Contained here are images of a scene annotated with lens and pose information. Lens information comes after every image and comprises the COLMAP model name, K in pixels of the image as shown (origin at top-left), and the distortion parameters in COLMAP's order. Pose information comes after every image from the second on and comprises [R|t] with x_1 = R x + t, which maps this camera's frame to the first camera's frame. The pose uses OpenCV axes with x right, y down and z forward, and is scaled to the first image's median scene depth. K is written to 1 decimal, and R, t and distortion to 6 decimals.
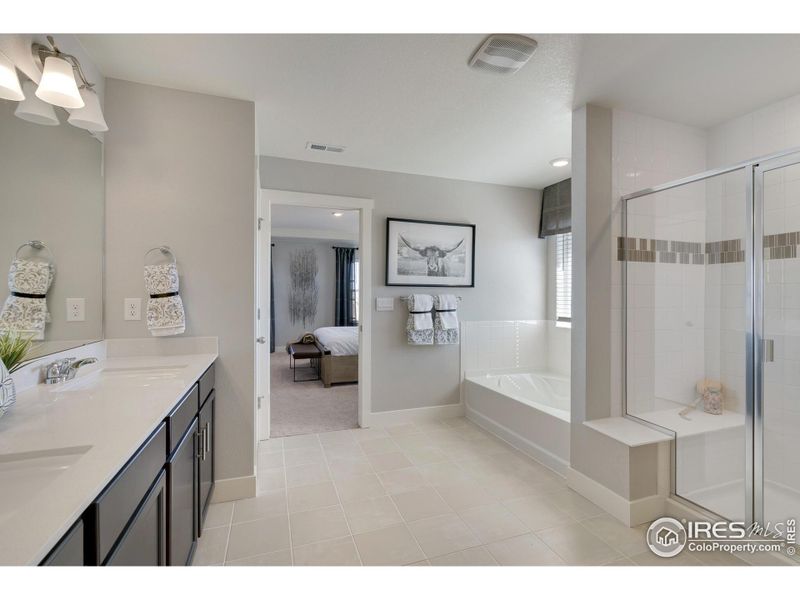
lens RADIAL K [[364.0, 0, 400.0], [0, 364.0, 300.0], [0, 0, 1]] dist [-0.000158, -0.000055]
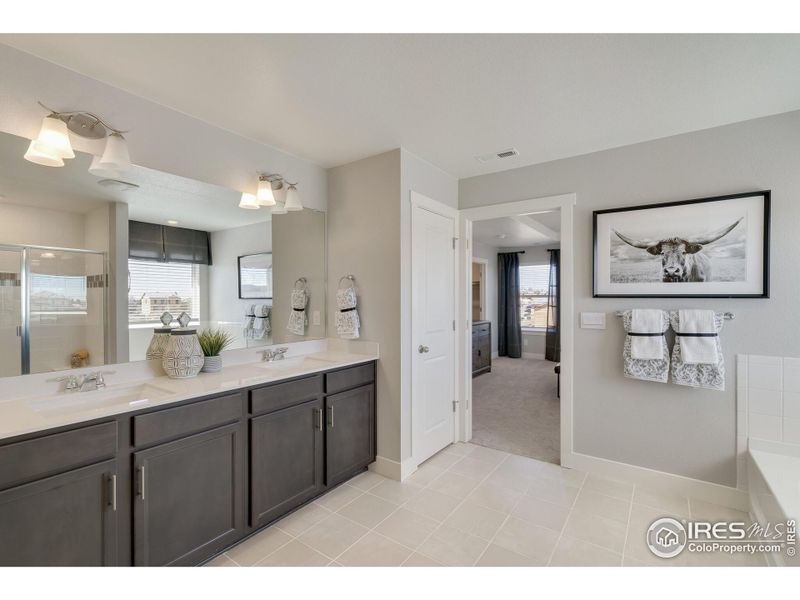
lens RADIAL K [[370.8, 0, 403.2], [0, 370.8, 302.3], [0, 0, 1]] dist [0.002834, 0.000267]
pose [[0.582176, 0.004301, -0.813051, 0.370102], [-0.006118, 0.999981, 0.000909, -0.026442], [0.813040, 0.004445, 0.582191, 0.191441]]
